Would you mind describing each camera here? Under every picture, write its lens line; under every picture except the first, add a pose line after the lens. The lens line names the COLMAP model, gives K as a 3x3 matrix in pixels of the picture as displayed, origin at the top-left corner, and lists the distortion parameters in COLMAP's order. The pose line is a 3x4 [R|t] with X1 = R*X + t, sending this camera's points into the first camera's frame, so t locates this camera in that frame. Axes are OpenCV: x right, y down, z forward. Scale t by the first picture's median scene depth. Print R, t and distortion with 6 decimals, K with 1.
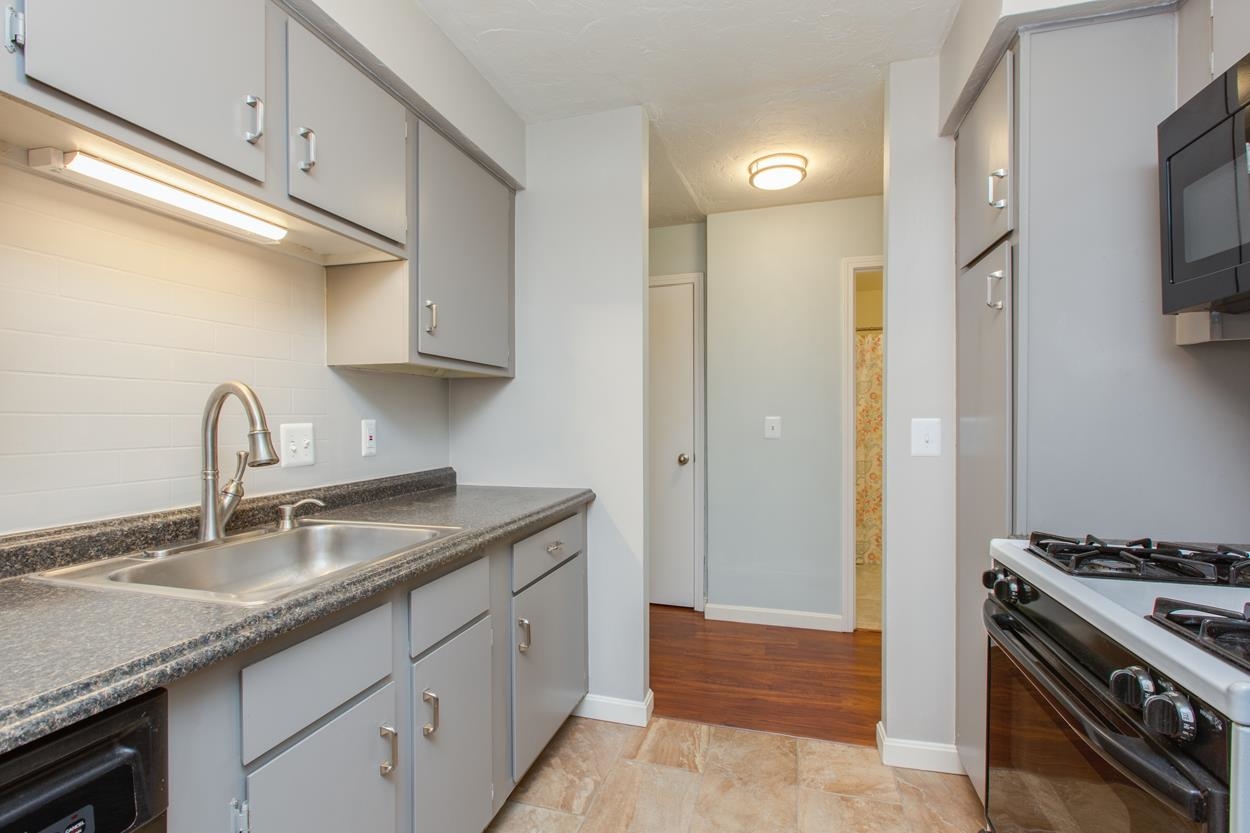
lens RADIAL K [[582.9, 0, 635.7], [0, 582.9, 425.3], [0, 0, 1]] dist [0.003053, -0.000603]
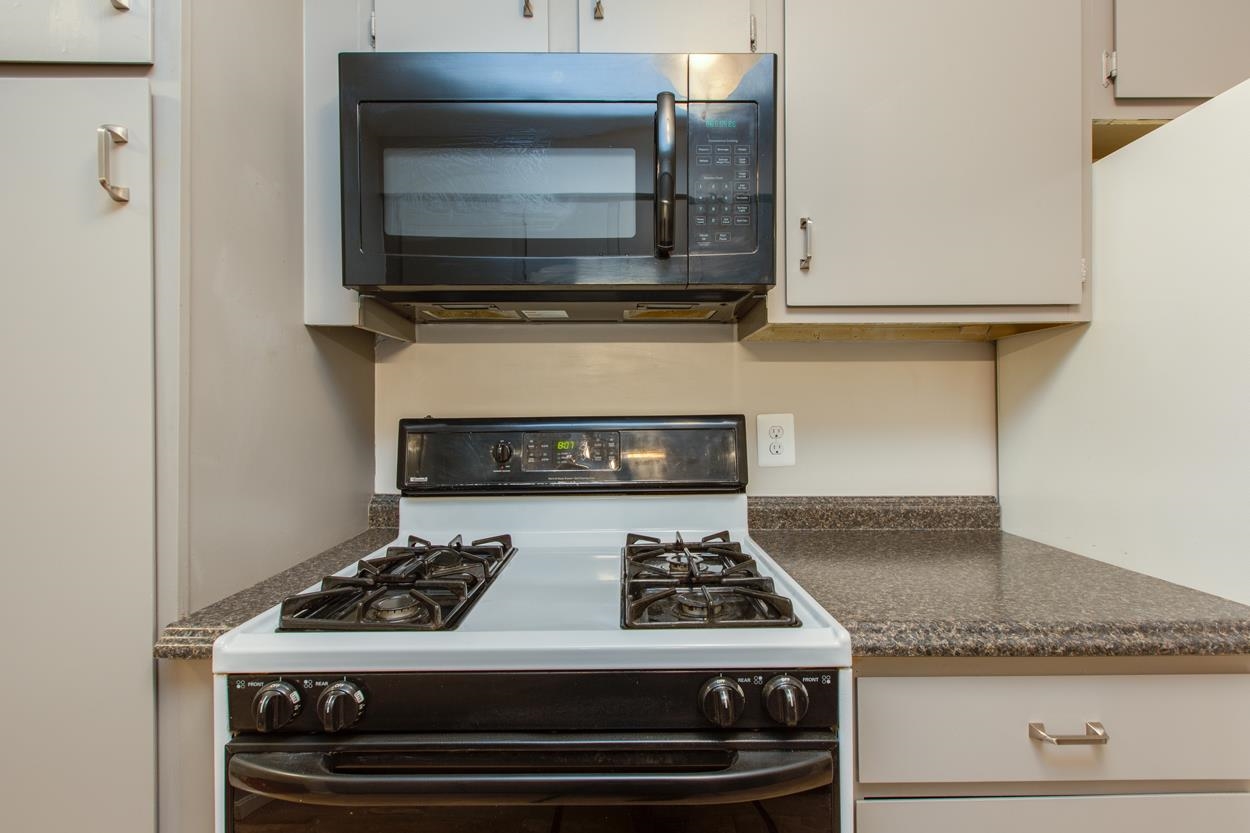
lens RADIAL K [[585.2, 0, 621.6], [0, 585.2, 409.6], [0, 0, 1]] dist [0.002950, 0.000133]
pose [[-0.266358, 0.005703, 0.963857, -0.007506], [0.015125, 0.999884, -0.001736, -0.004557], [-0.963756, 0.014116, -0.266413, 0.585101]]
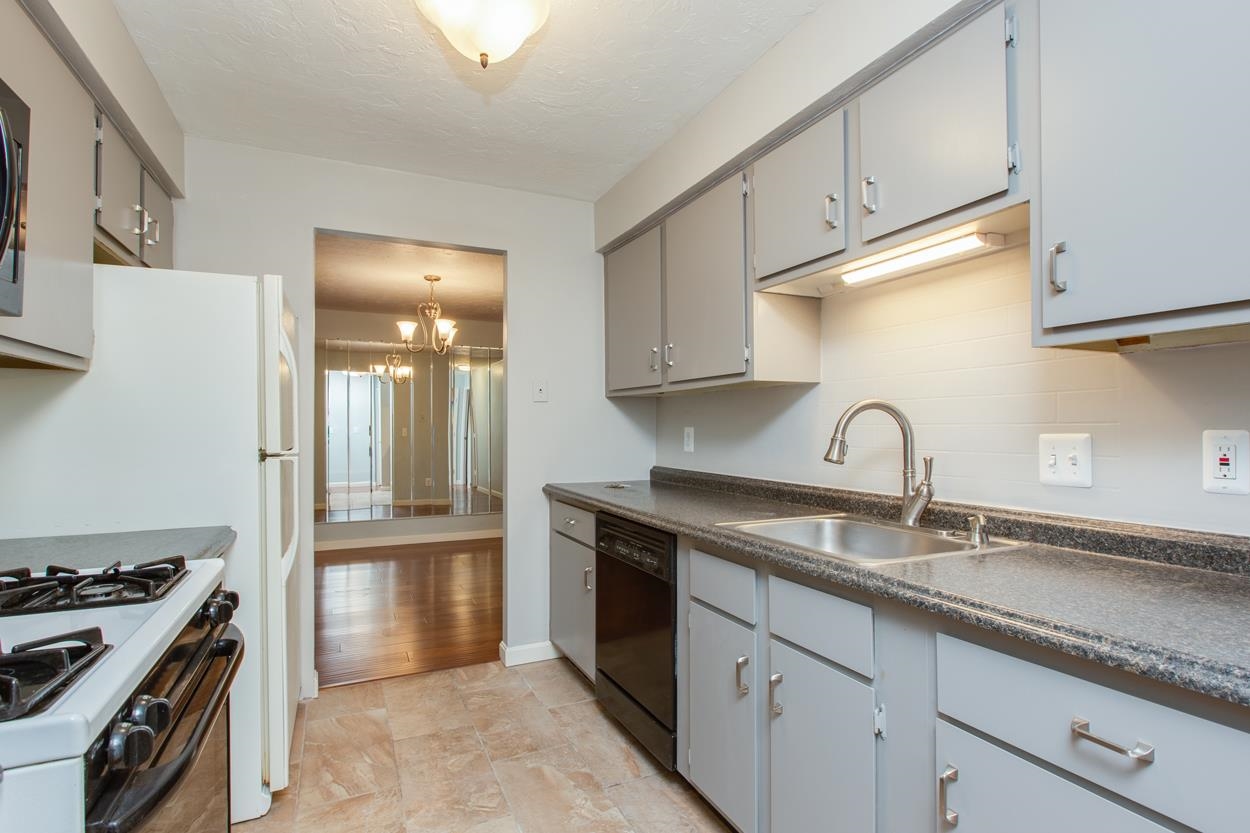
lens RADIAL K [[611.2, 0, 627.5], [0, 611.2, 426.4], [0, 0, 1]] dist [0.000484, -0.000154]
pose [[-0.763707, 0.001766, -0.645561, 0.438483], [-0.004172, 0.999962, 0.007671, -0.017277], [0.645549, 0.008552, -0.763671, 1.207517]]
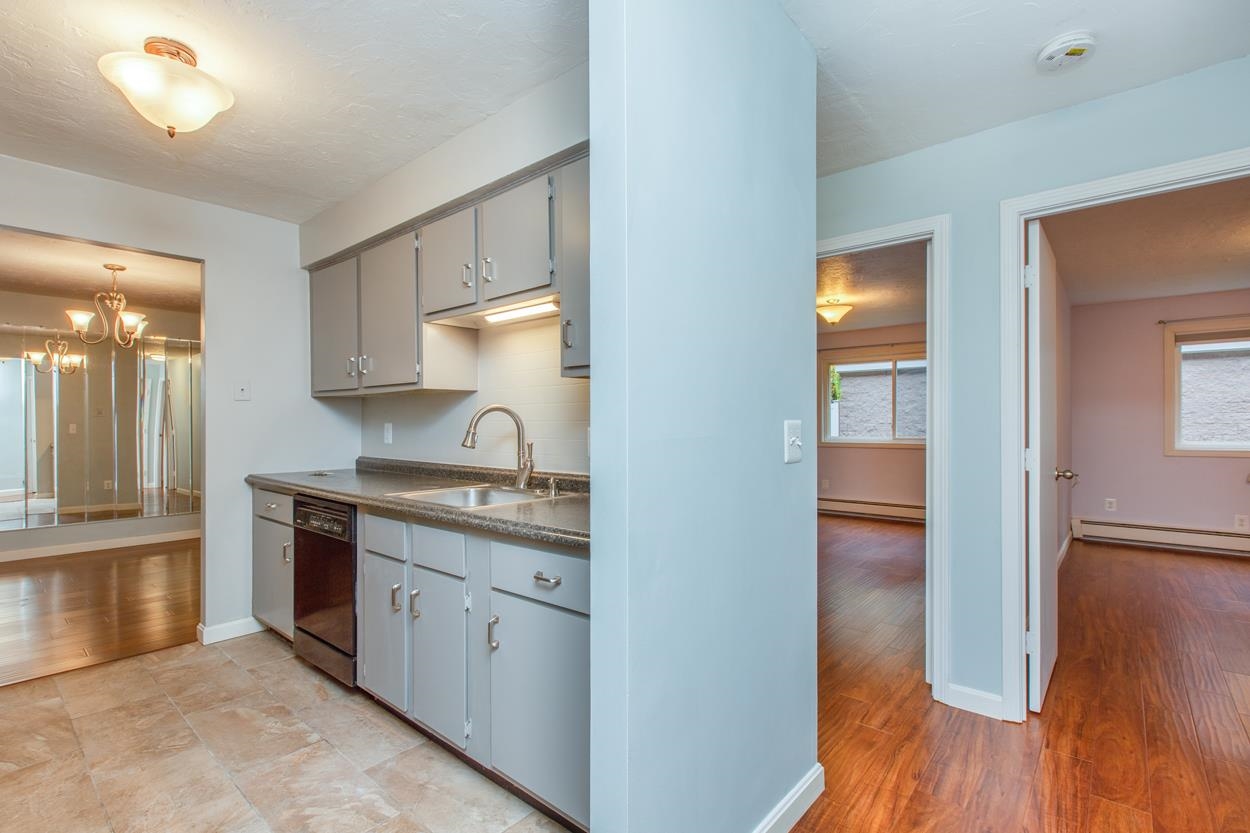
lens RADIAL K [[577.3, 0, 629.8], [0, 577.3, 422.7], [0, 0, 1]] dist [0.001909, -0.000719]
pose [[-0.432582, 0.003098, -0.901589, 0.610942], [-0.006676, 0.999956, 0.006639, -0.022893], [0.901570, 0.008891, -0.432543, 1.597818]]
